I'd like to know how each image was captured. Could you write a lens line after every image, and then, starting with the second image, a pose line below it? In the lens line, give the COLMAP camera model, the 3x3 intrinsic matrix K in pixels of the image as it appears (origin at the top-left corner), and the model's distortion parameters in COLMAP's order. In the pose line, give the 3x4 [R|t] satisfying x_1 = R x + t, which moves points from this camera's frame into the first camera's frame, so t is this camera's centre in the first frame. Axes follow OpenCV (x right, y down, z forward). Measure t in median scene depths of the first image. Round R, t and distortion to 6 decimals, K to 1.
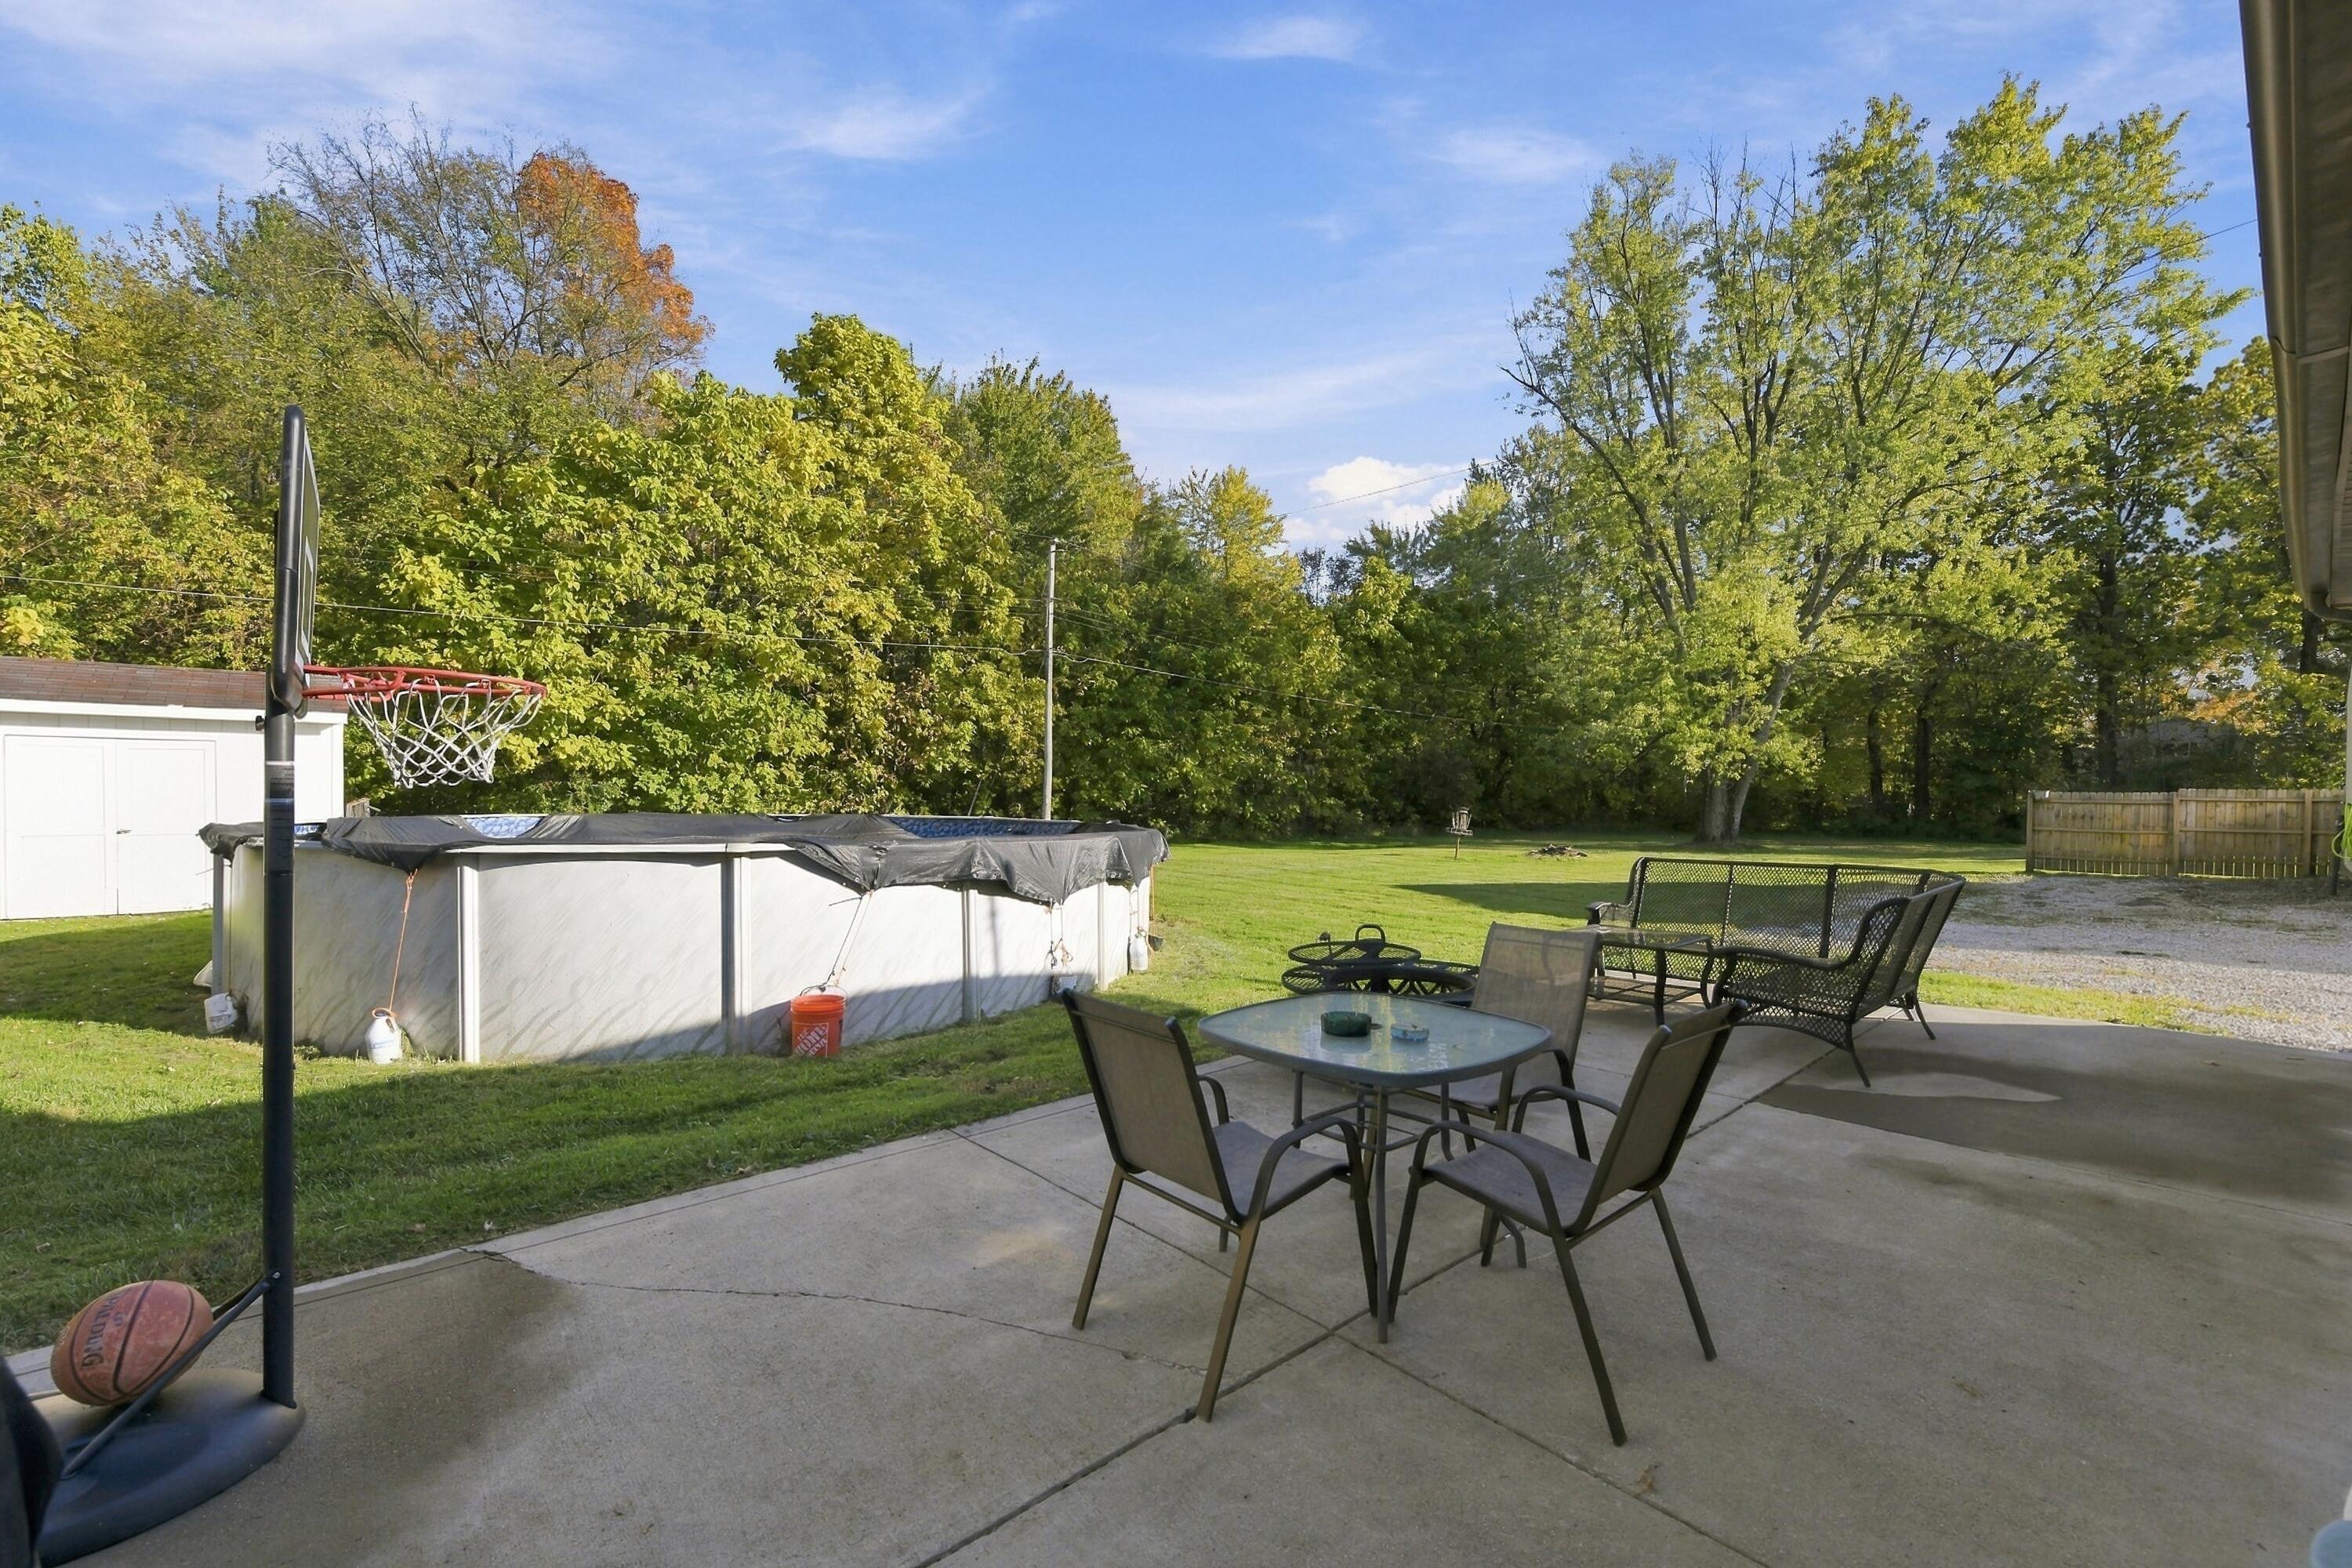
lens RADIAL K [[978.5, 0, 1179.4], [0, 978.5, 793.8], [0, 0, 1]] dist [-0.000005, -0.000785]
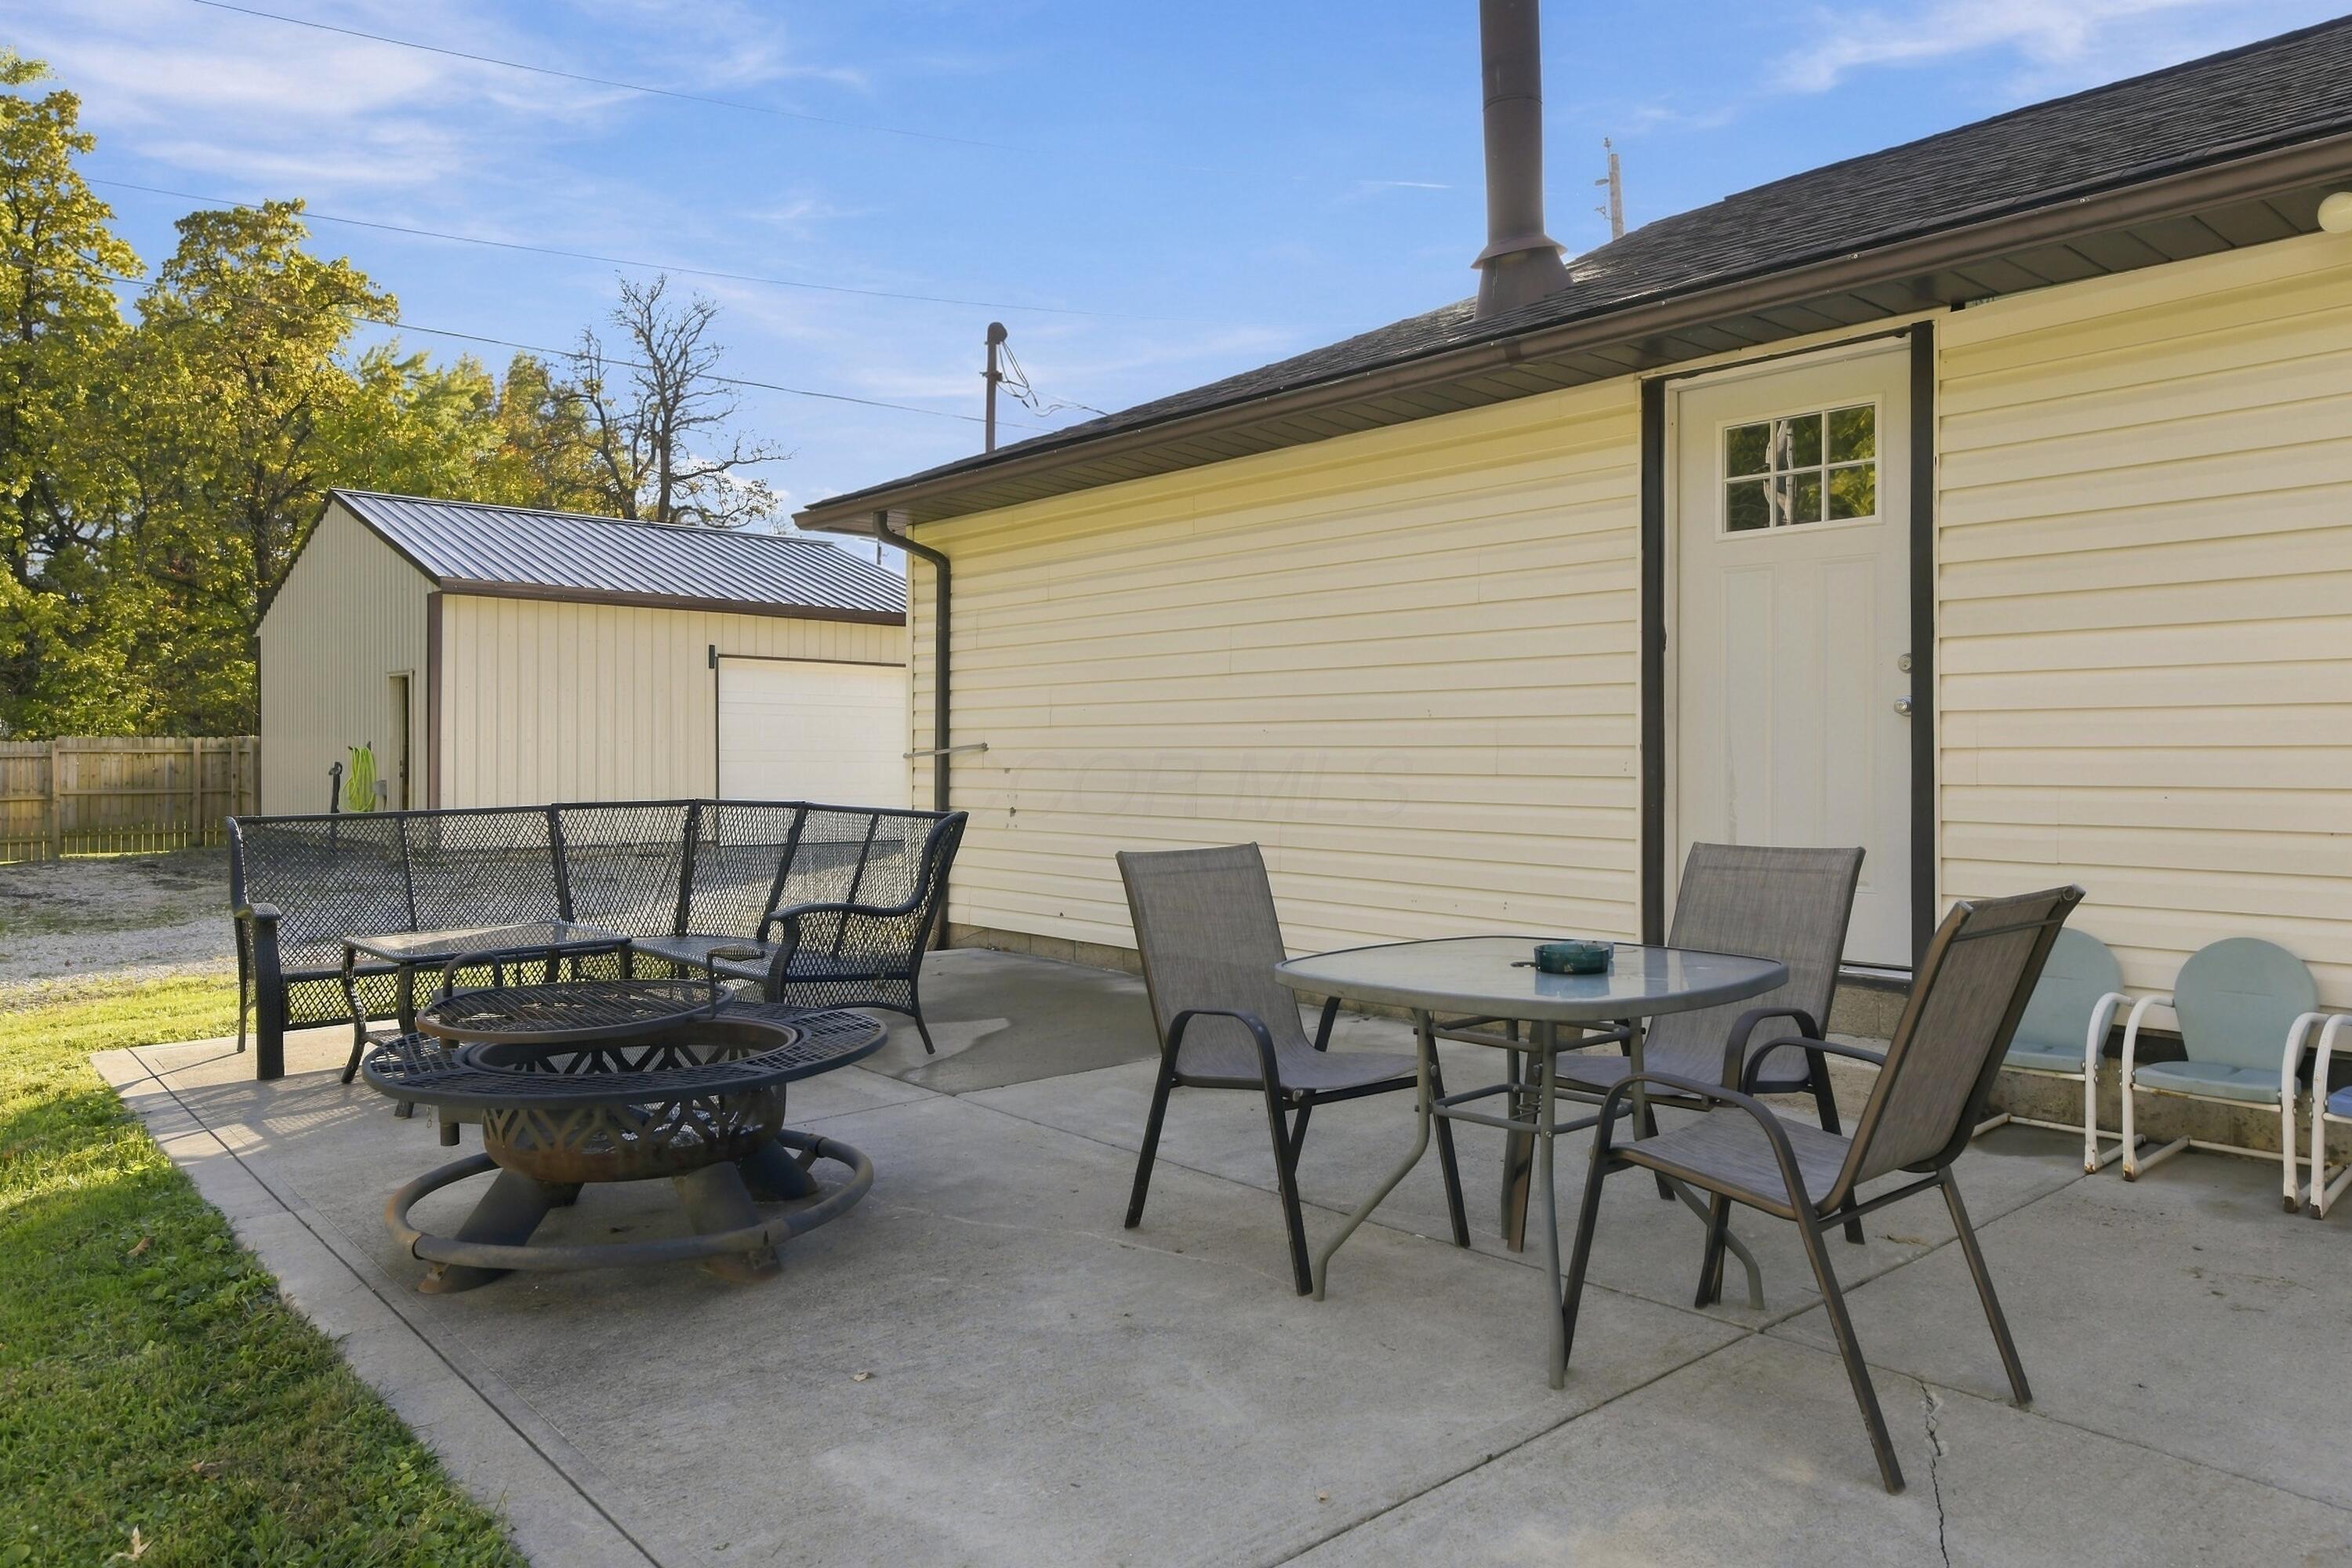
lens RADIAL K [[1566.6, 0, 1177.6], [0, 1566.6, 752.9], [0, 0, 1]] dist [0.002777, 0.004175]
pose [[0.002518, -0.004258, 0.999988, -0.076232], [0.010999, 0.999931, 0.004230, 0.007173], [-0.999936, 0.010989, 0.002565, 0.112803]]
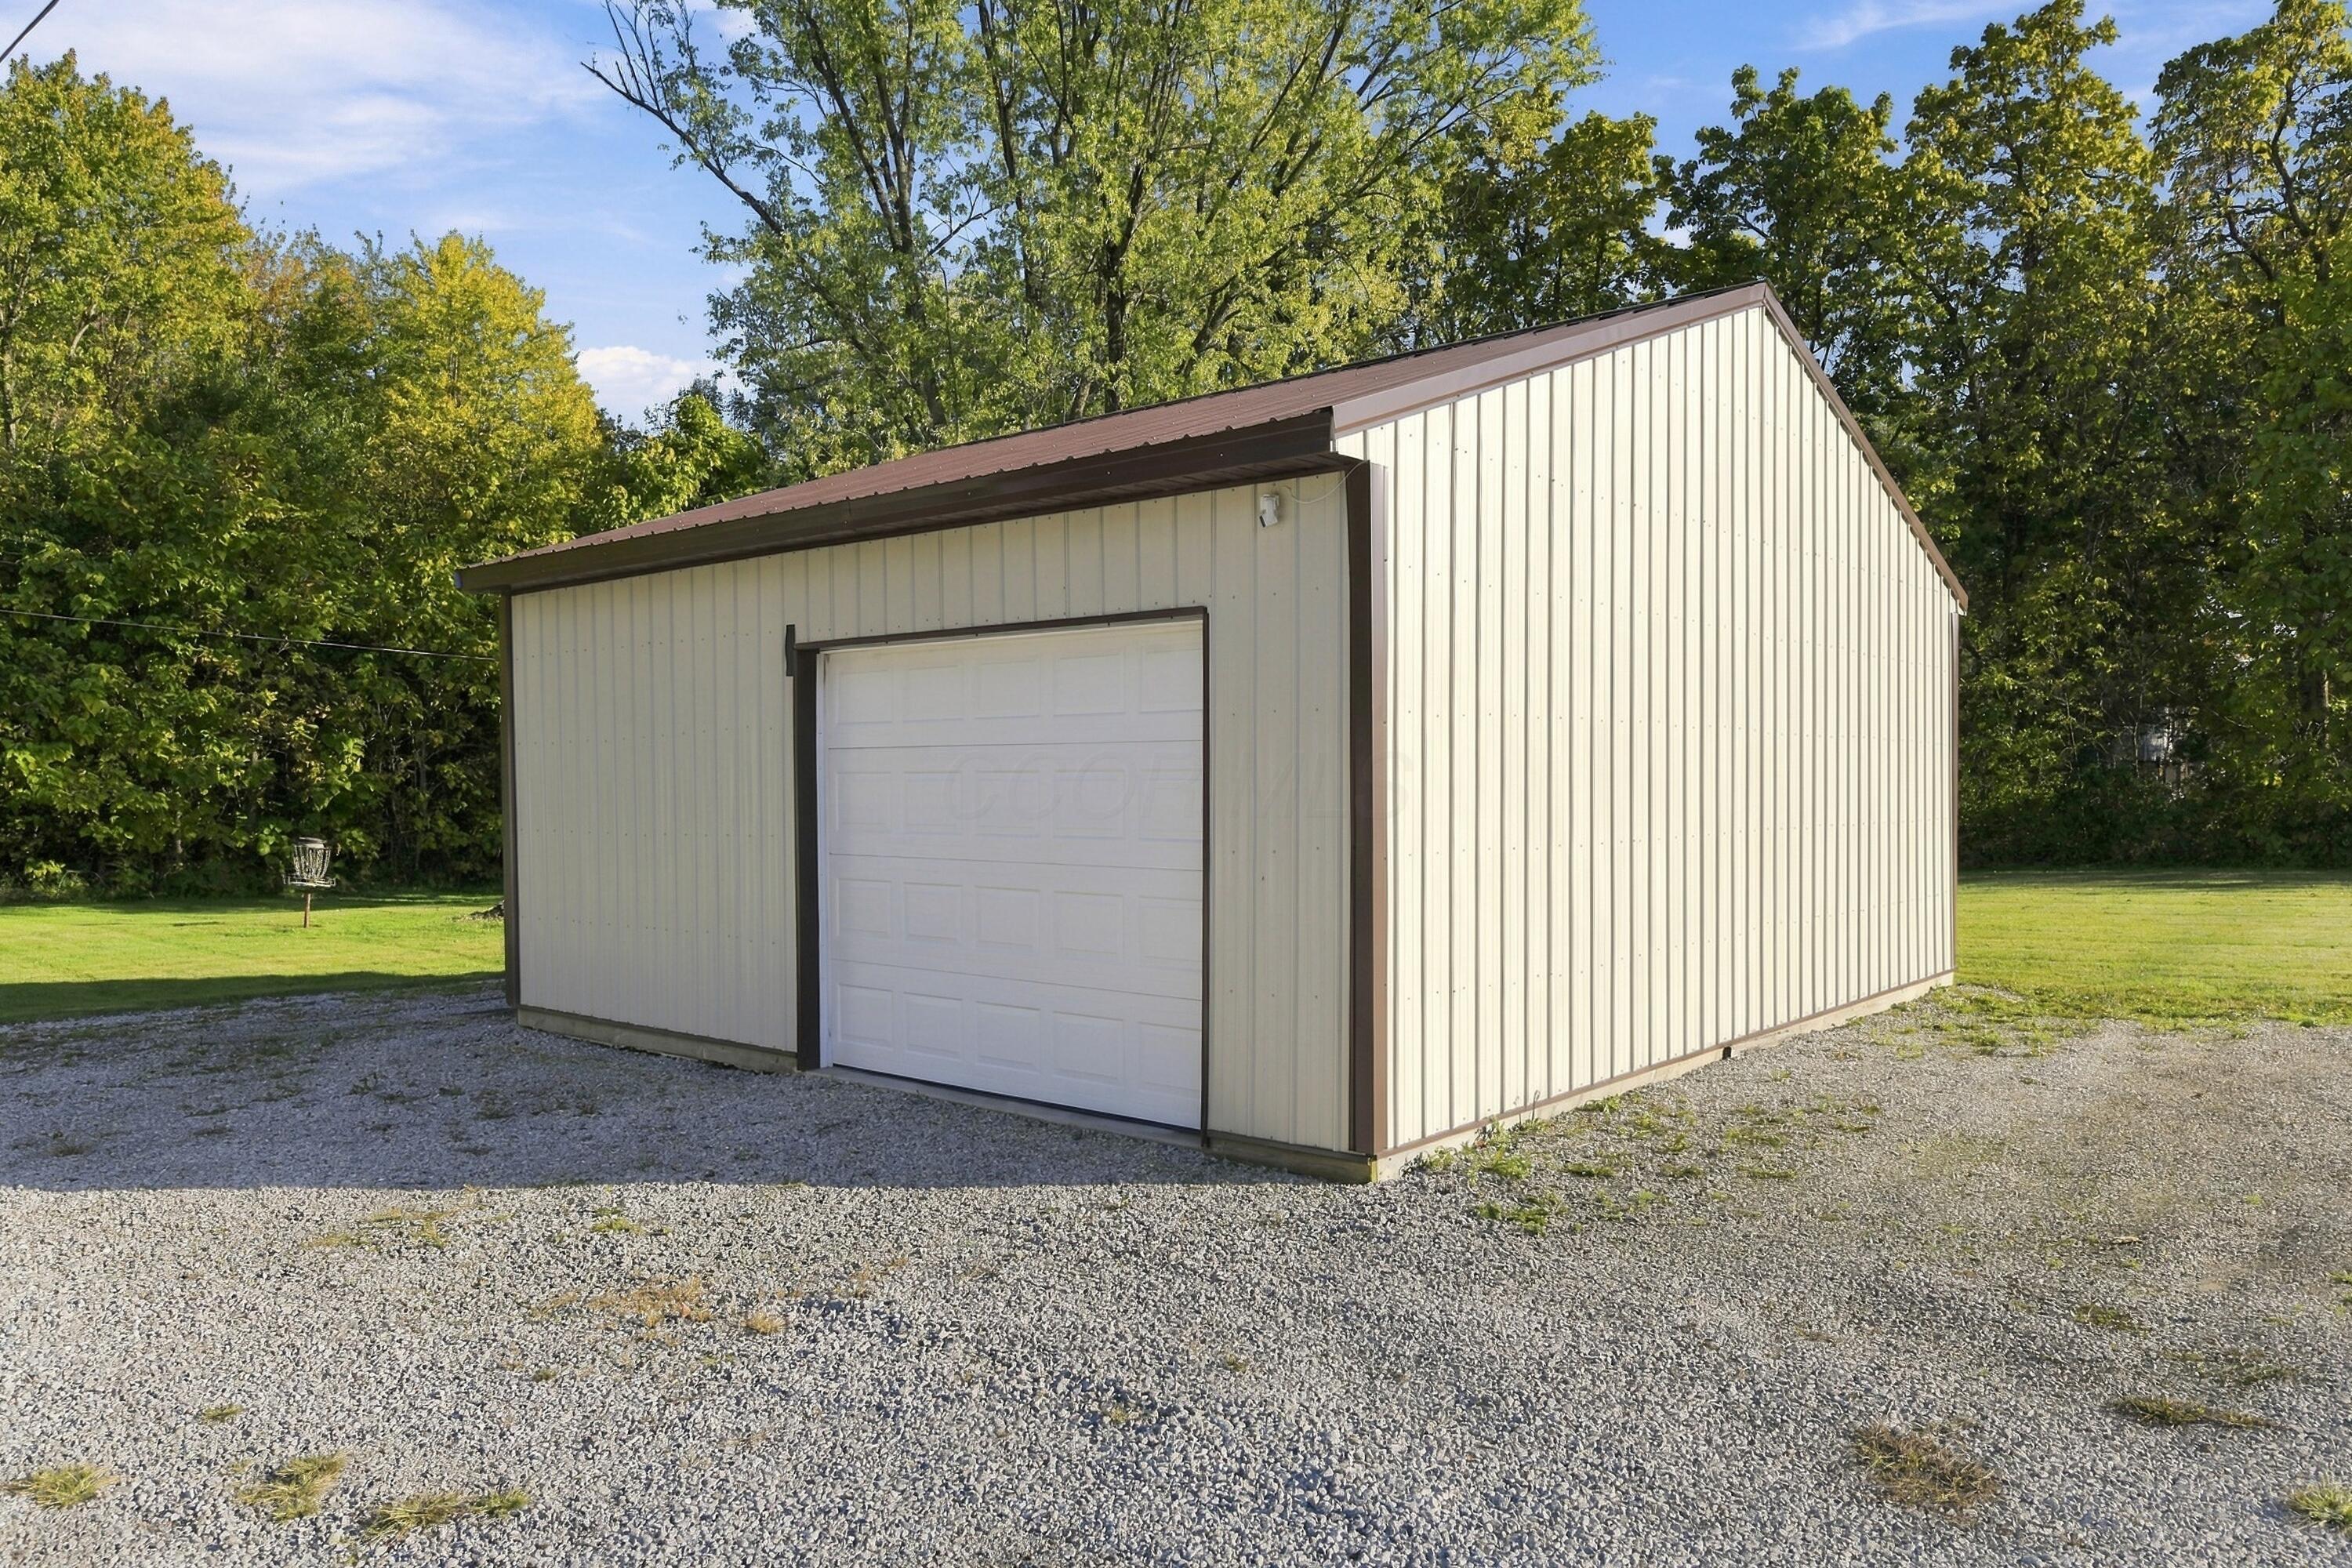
lens RADIAL K [[1623.8, 0, 1172.7], [0, 1623.8, 811.2], [0, 0, 1]] dist [-0.004362, -0.002308]
pose [[0.991438, -0.014421, 0.129777, 0.543152], [0.012955, 0.999842, 0.012131, -0.005737], [-0.129931, -0.010346, 0.991469, 0.001414]]
